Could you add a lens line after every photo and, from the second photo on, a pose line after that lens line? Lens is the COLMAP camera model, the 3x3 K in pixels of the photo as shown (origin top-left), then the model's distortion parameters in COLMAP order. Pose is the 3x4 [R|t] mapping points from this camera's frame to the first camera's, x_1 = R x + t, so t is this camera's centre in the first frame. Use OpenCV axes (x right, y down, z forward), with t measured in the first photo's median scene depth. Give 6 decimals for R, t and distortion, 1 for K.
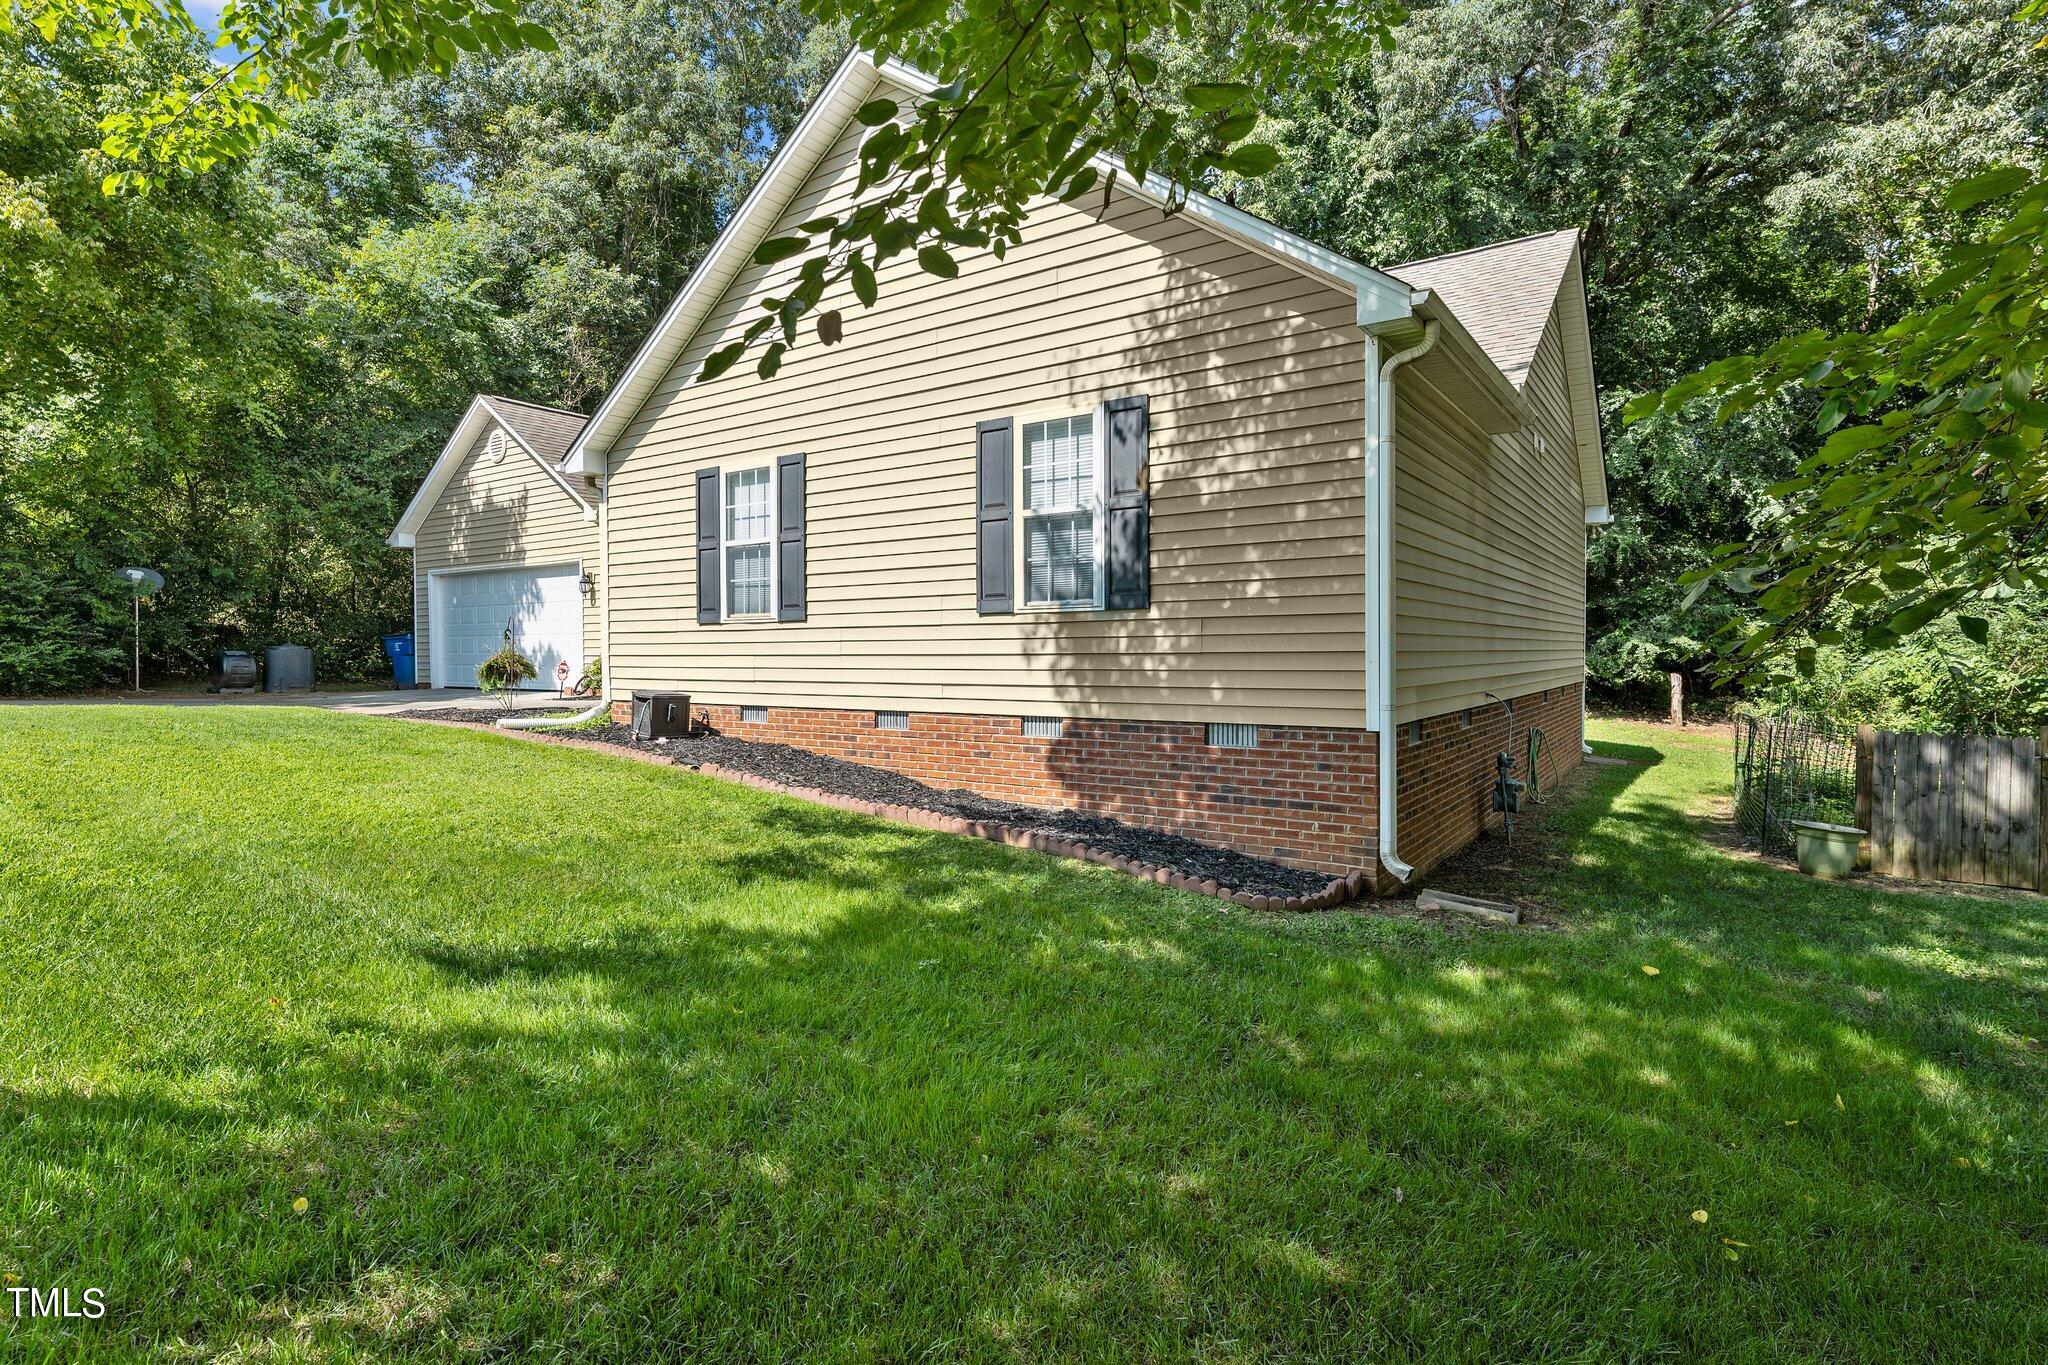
lens RADIAL K [[1014.5, 0, 1026.0], [0, 1014.5, 680.3], [0, 0, 1]] dist [0.000800, -0.000008]
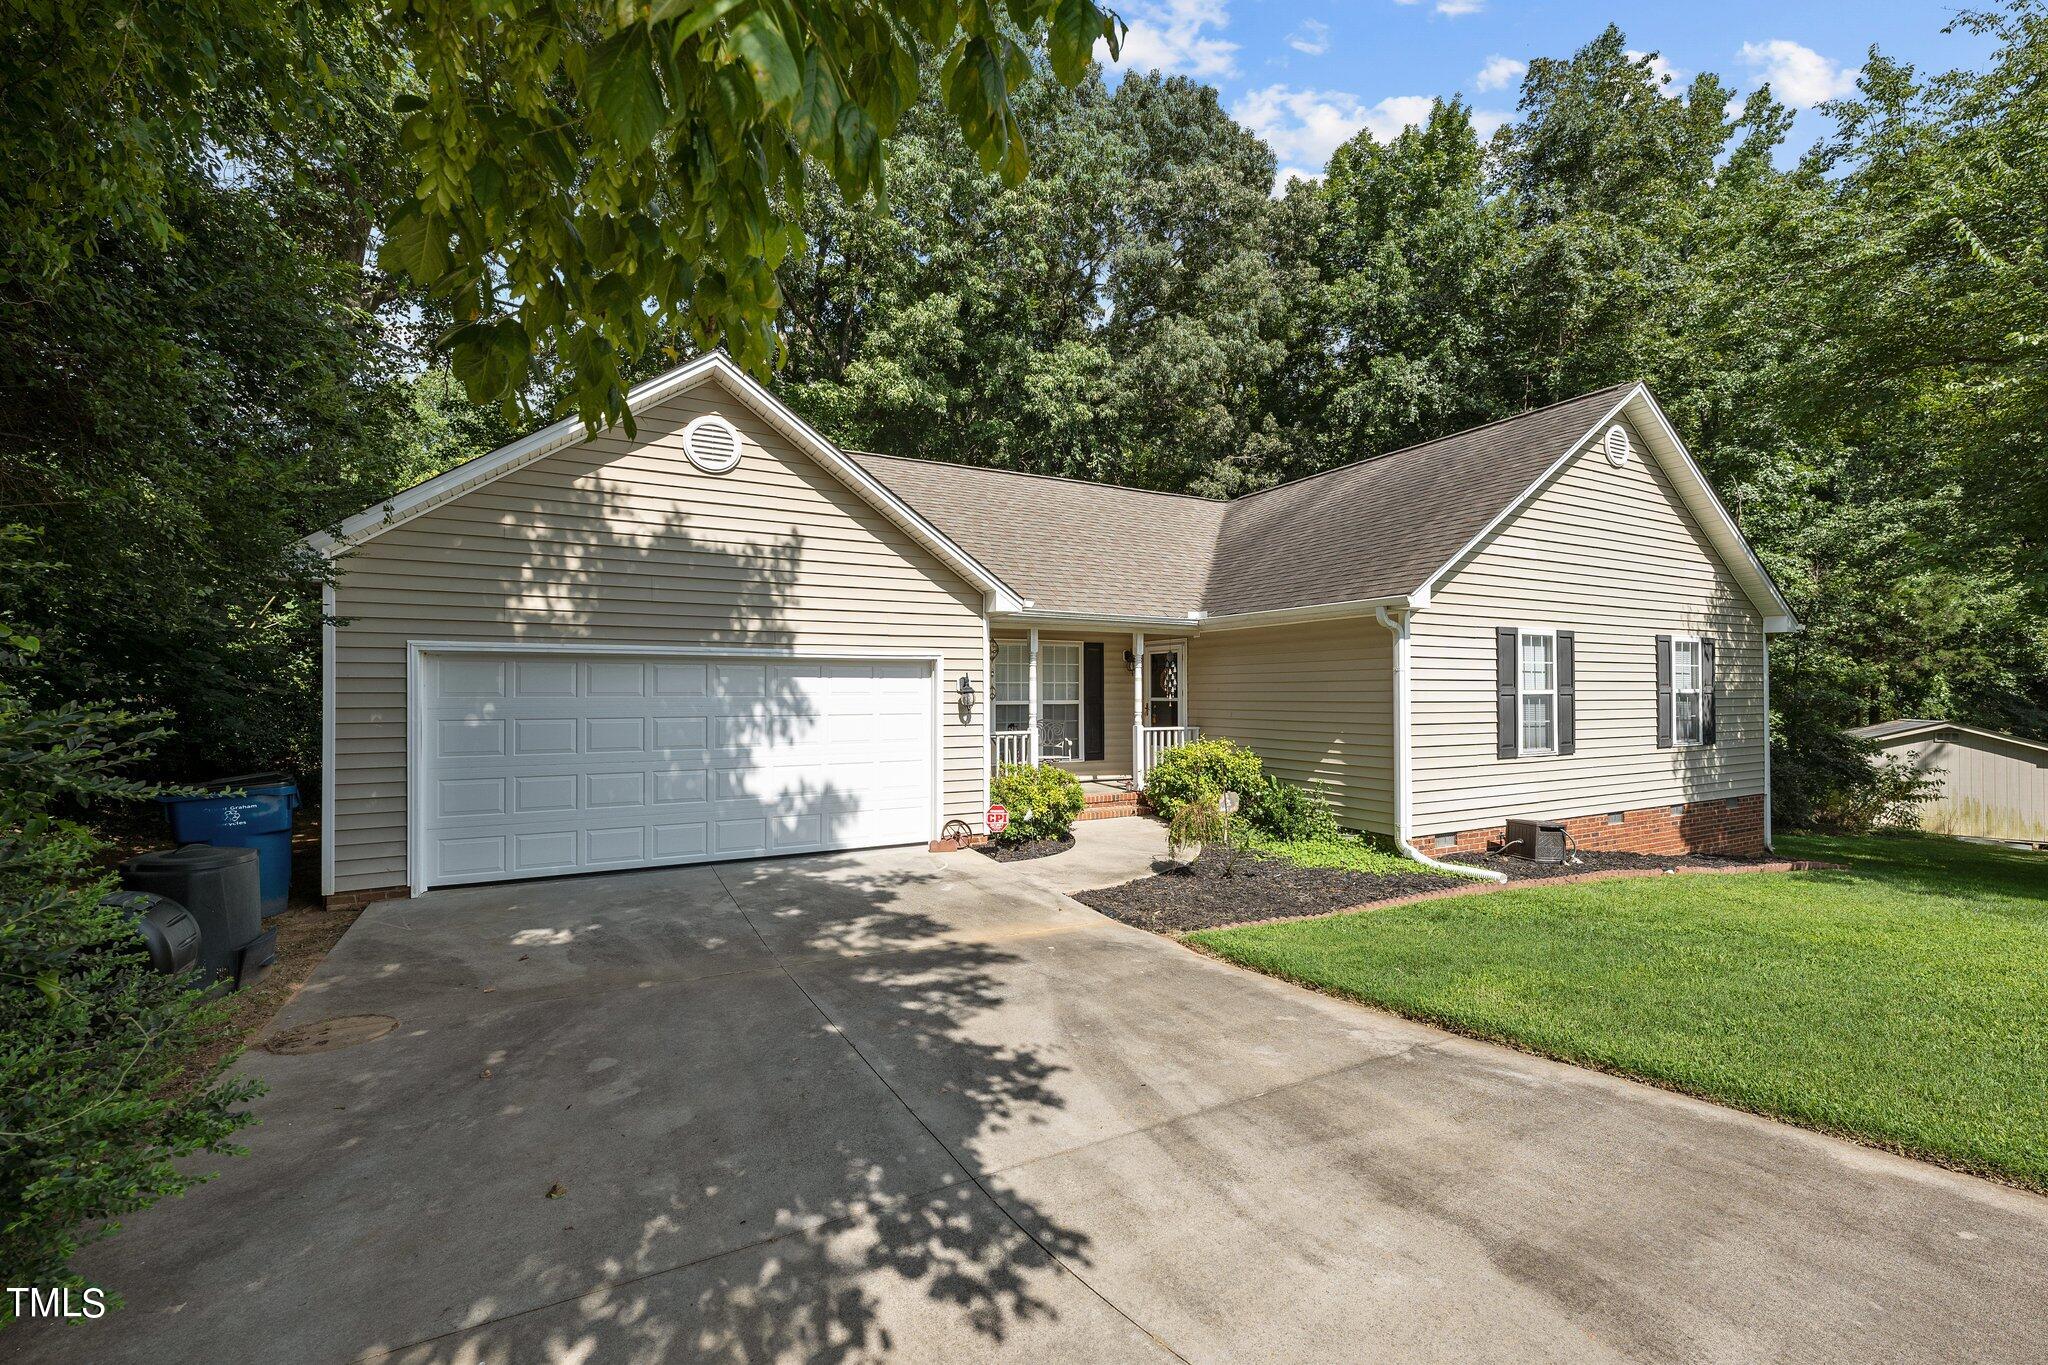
lens RADIAL K [[842.7, 0, 1025.7], [0, 842.7, 687.2], [0, 0, 1]] dist [0.002320, -0.000388]
pose [[0.460510, 0.017736, 0.887477, -1.486980], [0.027805, 0.999022, -0.034393, -0.122933], [-0.887219, 0.040515, 0.459566, 1.075775]]
